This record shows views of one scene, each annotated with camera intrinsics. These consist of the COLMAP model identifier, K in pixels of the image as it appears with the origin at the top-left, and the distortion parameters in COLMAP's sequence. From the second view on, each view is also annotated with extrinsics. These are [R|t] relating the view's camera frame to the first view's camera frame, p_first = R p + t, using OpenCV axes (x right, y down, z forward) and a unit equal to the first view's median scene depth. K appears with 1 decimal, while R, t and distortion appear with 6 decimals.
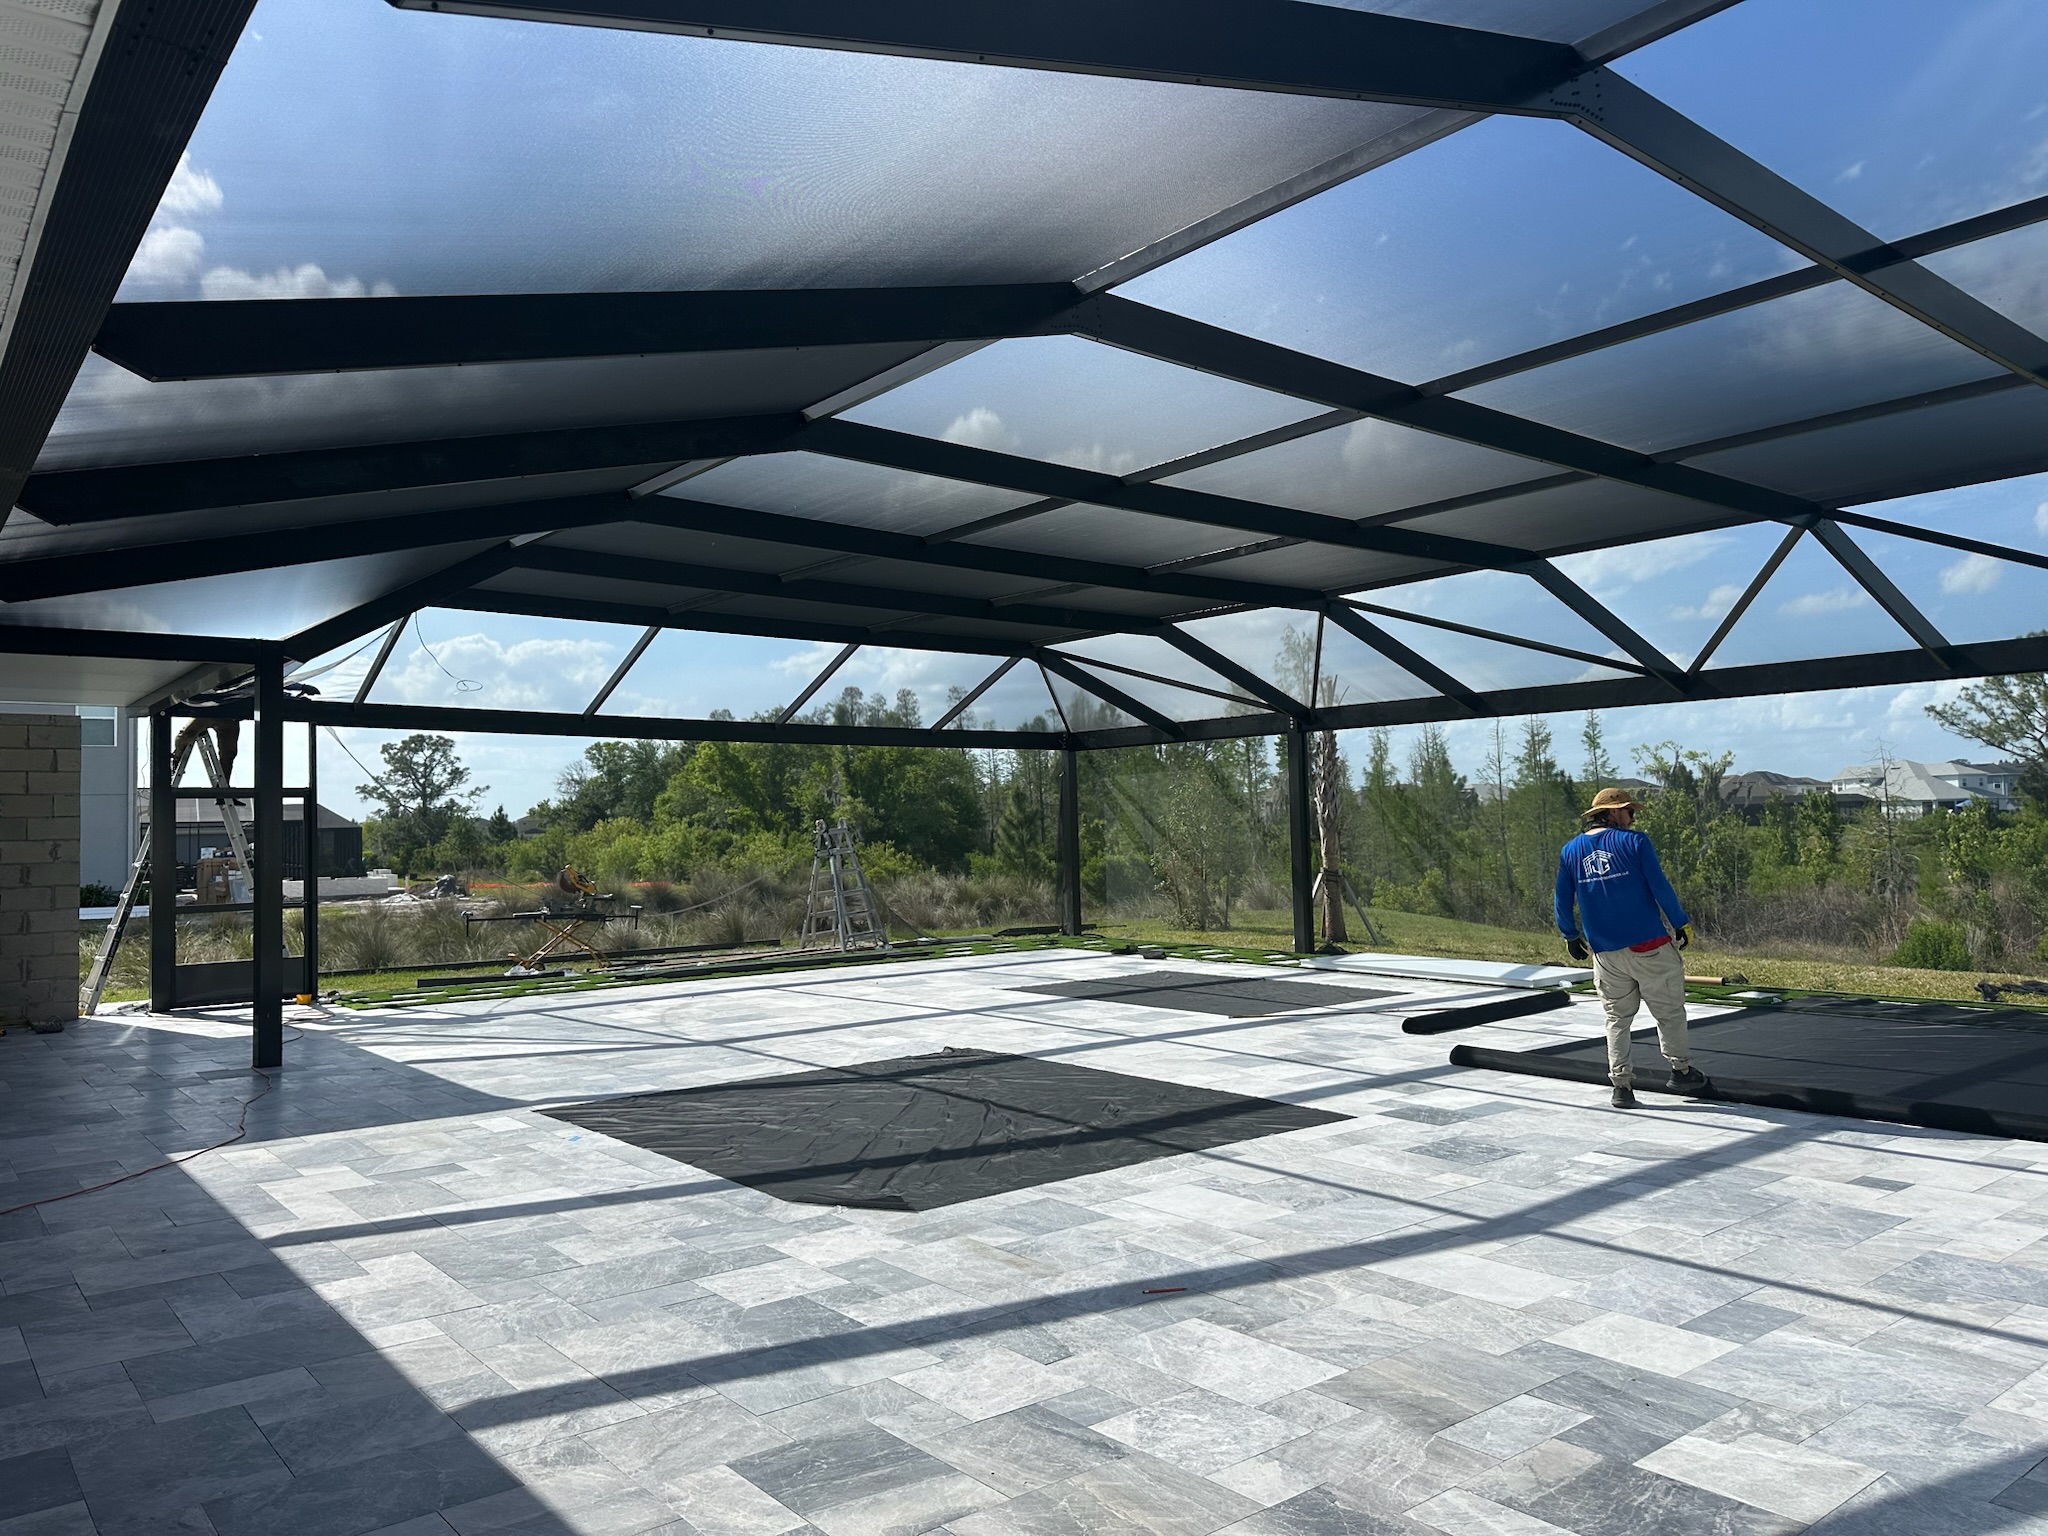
lens RADIAL K [[1453.7, 0, 1015.8], [0, 1453.7, 754.2], [0, 0, 1]] dist [0.044325, -0.044787]
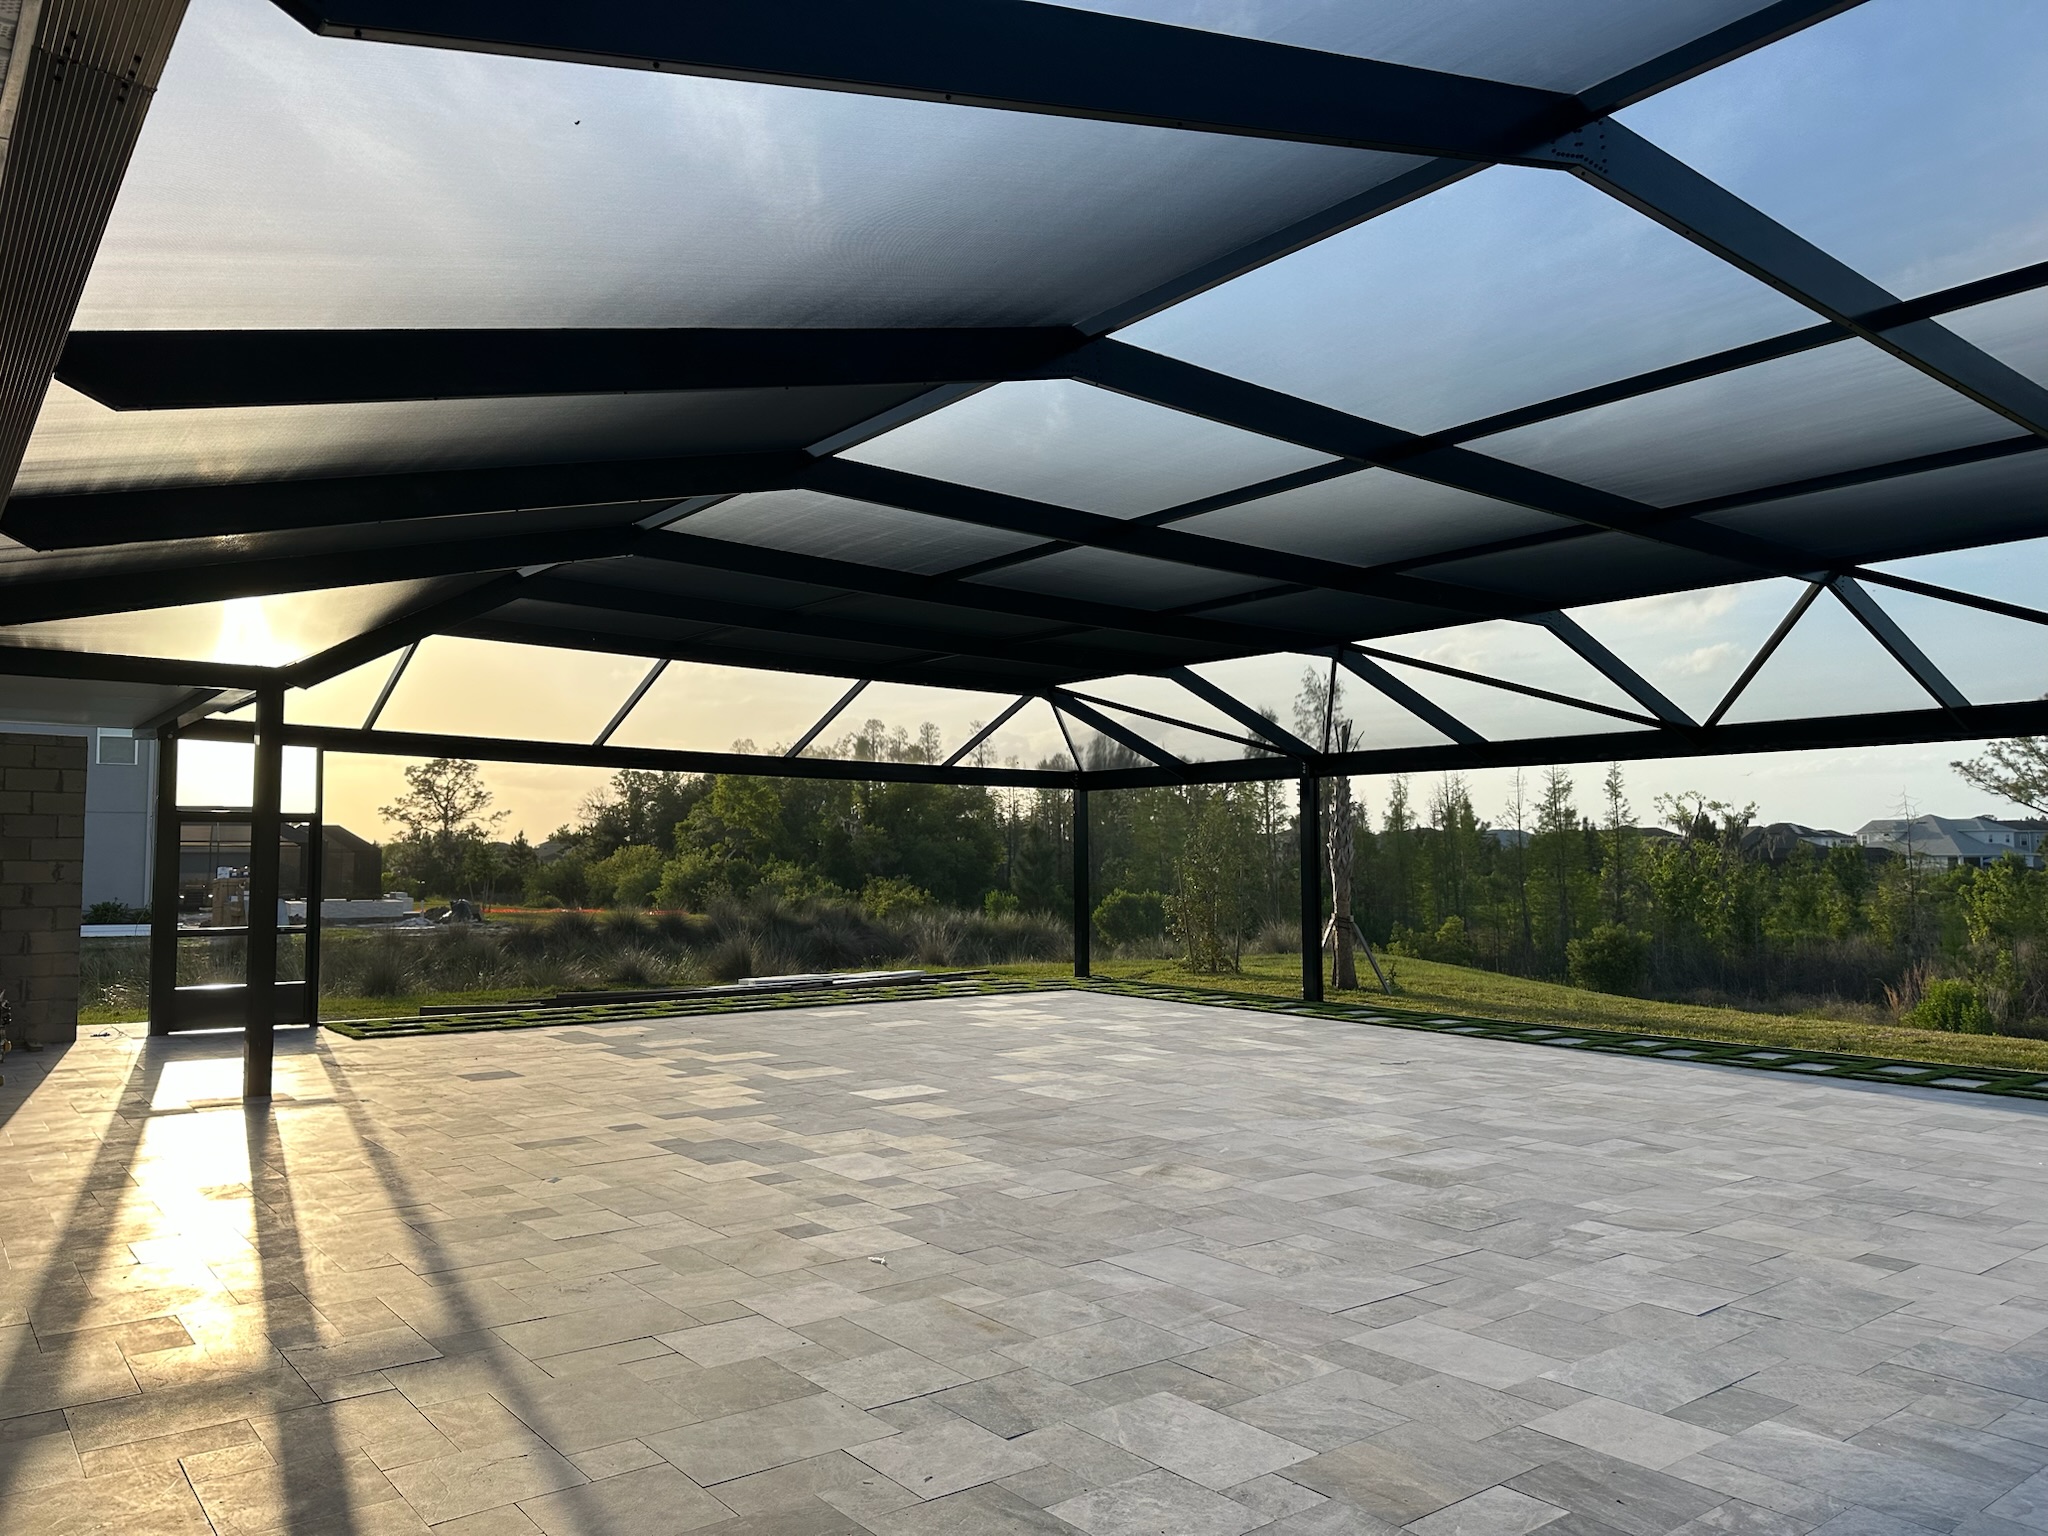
lens RADIAL K [[1451.5, 0, 1024.0], [0, 1451.5, 768.0], [0, 0, 1]] dist [0.039007, -0.034765]
pose [[0.999718, 0.021298, -0.010458, 0.016989], [-0.021445, 0.999670, -0.014133, -0.006911], [0.010153, 0.014353, 0.999845, 0.013995]]
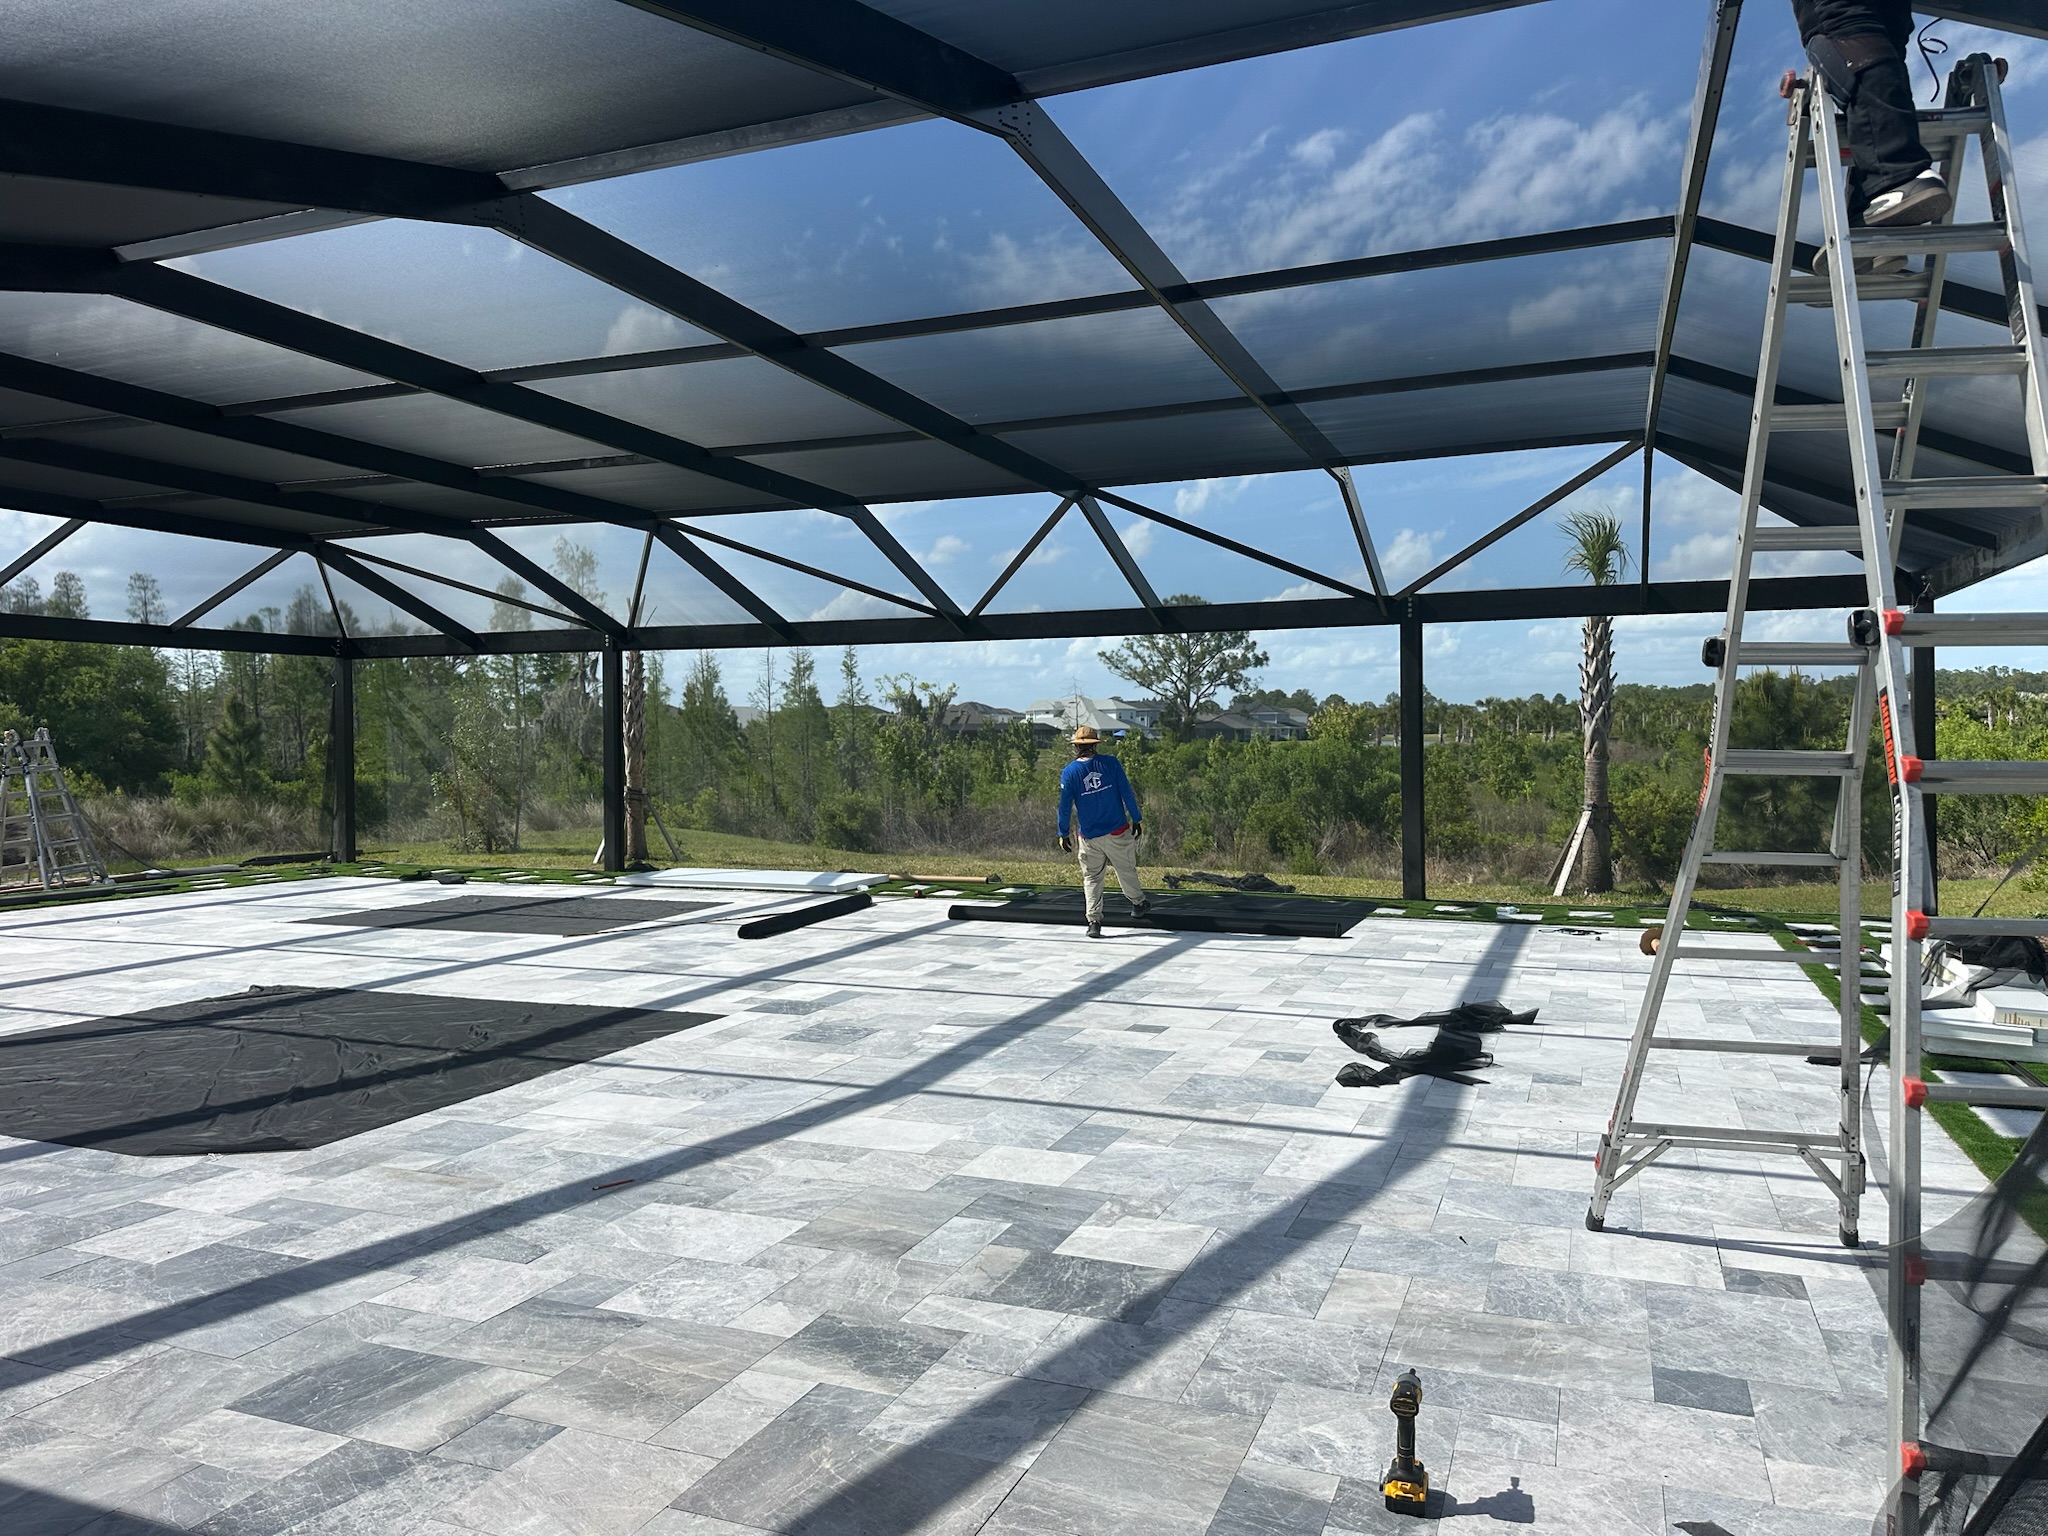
lens RADIAL K [[1437.5, 0, 1015.7], [0, 1437.5, 745.2], [0, 0, 1]] dist [0.153678, -0.213066]
pose [[0.874755, 0.012975, 0.484392, -0.094364], [-0.036502, 0.998566, 0.039171, 0.001215], [-0.483189, -0.051947, 0.873973, -0.022902]]
